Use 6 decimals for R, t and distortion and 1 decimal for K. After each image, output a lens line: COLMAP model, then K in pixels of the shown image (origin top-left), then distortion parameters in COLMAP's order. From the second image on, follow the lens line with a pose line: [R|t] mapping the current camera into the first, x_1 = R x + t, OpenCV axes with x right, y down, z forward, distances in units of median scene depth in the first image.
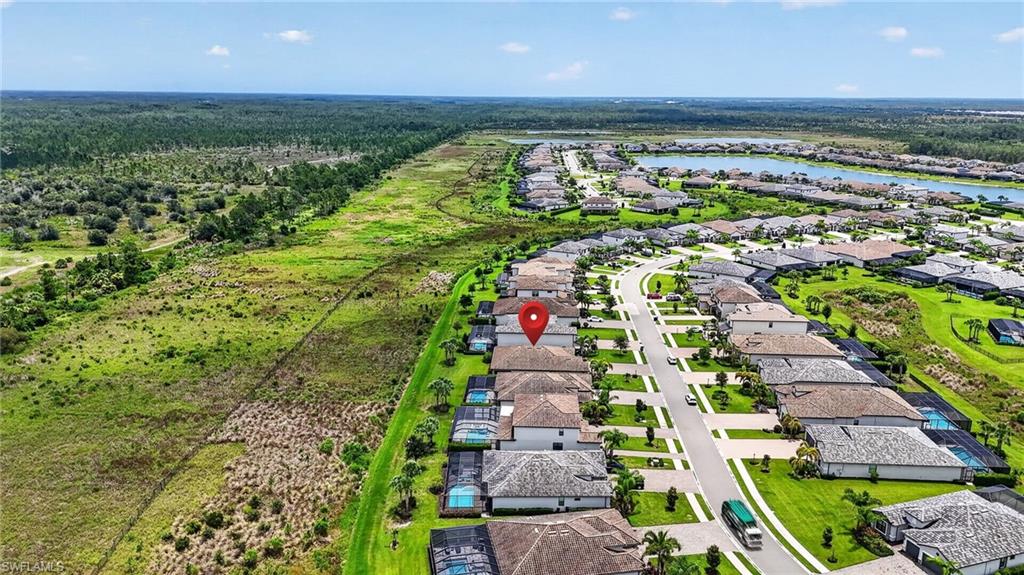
lens RADIAL K [[749.6, 0, 512.0], [0, 749.6, 287.5], [0, 0, 1]] dist [0.001868, 0.000124]
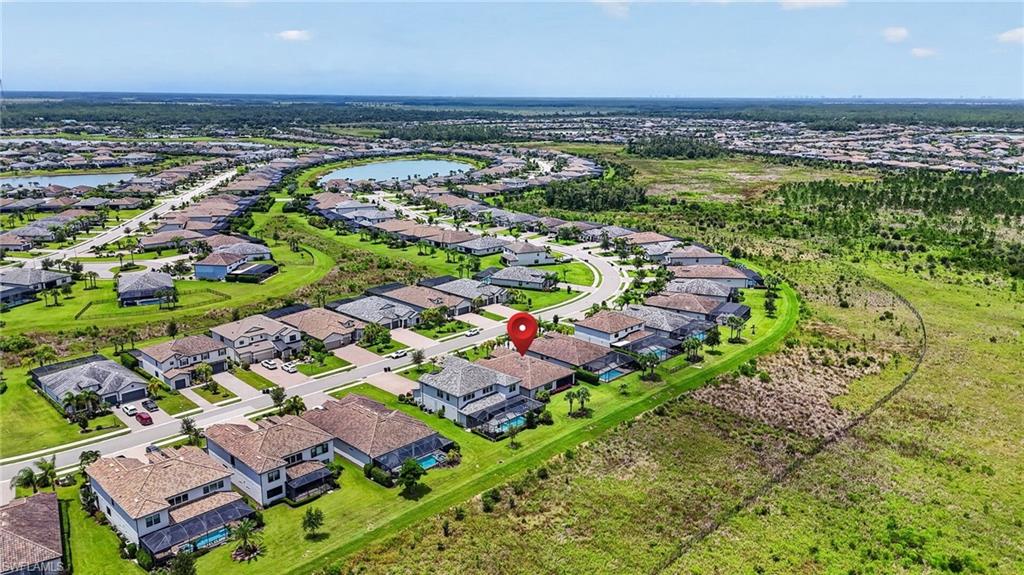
lens RADIAL K [[749.6, 0, 512.0], [0, 749.6, 287.5], [0, 0, 1]] dist [0.001868, 0.000124]
pose [[-0.736250, -0.180558, 0.652177, -0.625812], [0.162550, 0.888343, 0.429447, -0.454666], [-0.656897, 0.422192, -0.624692, 1.720736]]
